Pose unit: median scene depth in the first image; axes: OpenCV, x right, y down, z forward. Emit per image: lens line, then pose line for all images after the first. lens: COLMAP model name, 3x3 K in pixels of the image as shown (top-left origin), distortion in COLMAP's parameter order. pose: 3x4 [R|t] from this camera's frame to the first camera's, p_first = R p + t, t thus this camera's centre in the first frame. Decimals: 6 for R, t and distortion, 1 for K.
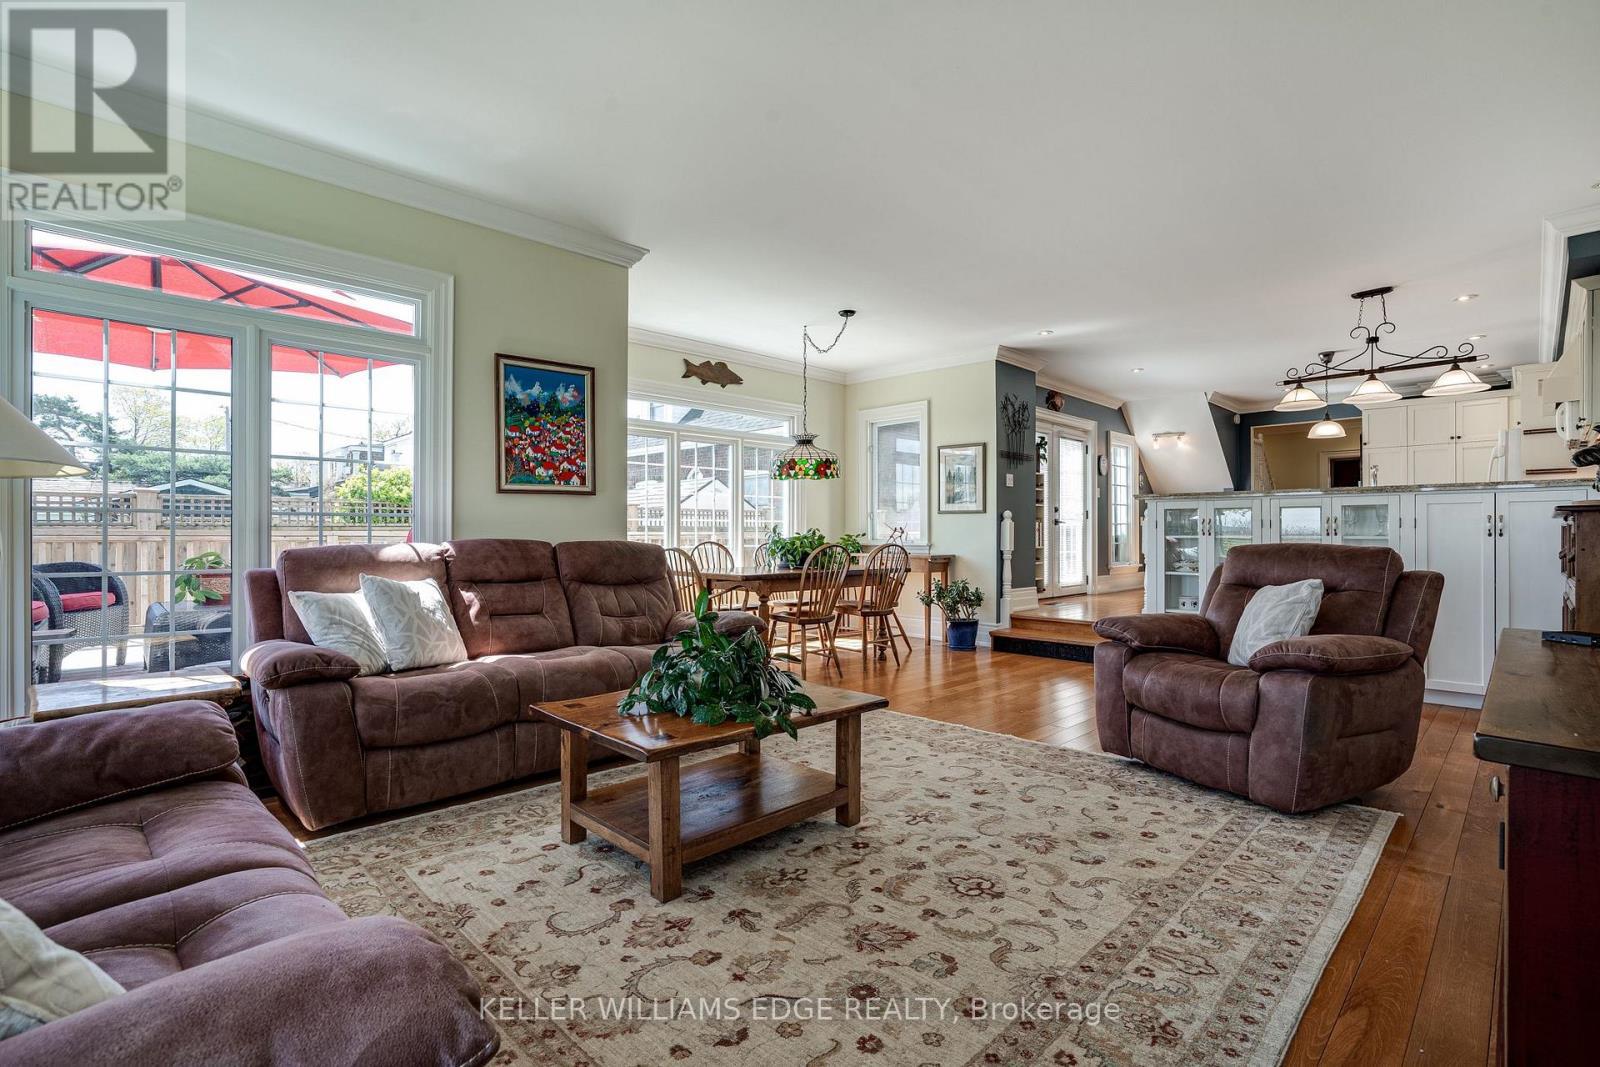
lens RADIAL K [[752.9, 0, 802.8], [0, 752.9, 534.2], [0, 0, 1]] dist [-0.002126, 0.000289]
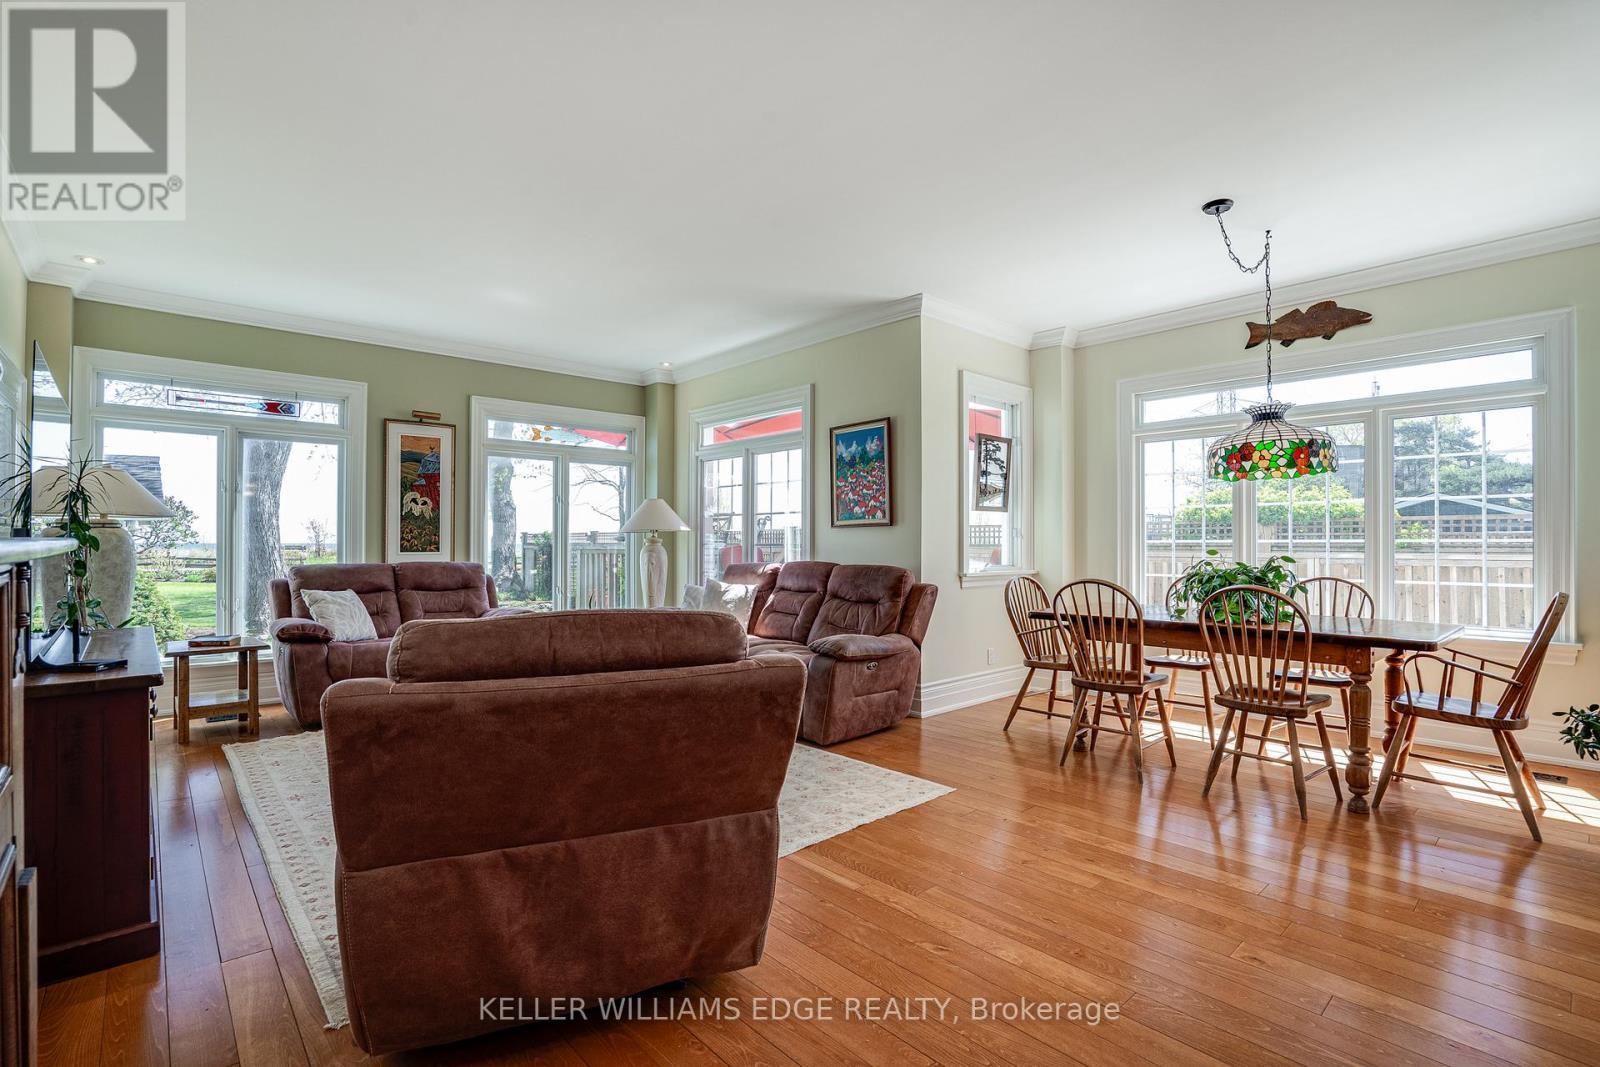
lens RADIAL K [[752.9, 0, 800.7], [0, 752.9, 534.2], [0, 0, 1]] dist [-0.002126, 0.000289]
pose [[-0.026836, -0.021038, -0.999418, 0.913057], [-0.006252, 0.999763, -0.020877, -0.013575], [0.999620, 0.005688, -0.026962, 0.914939]]
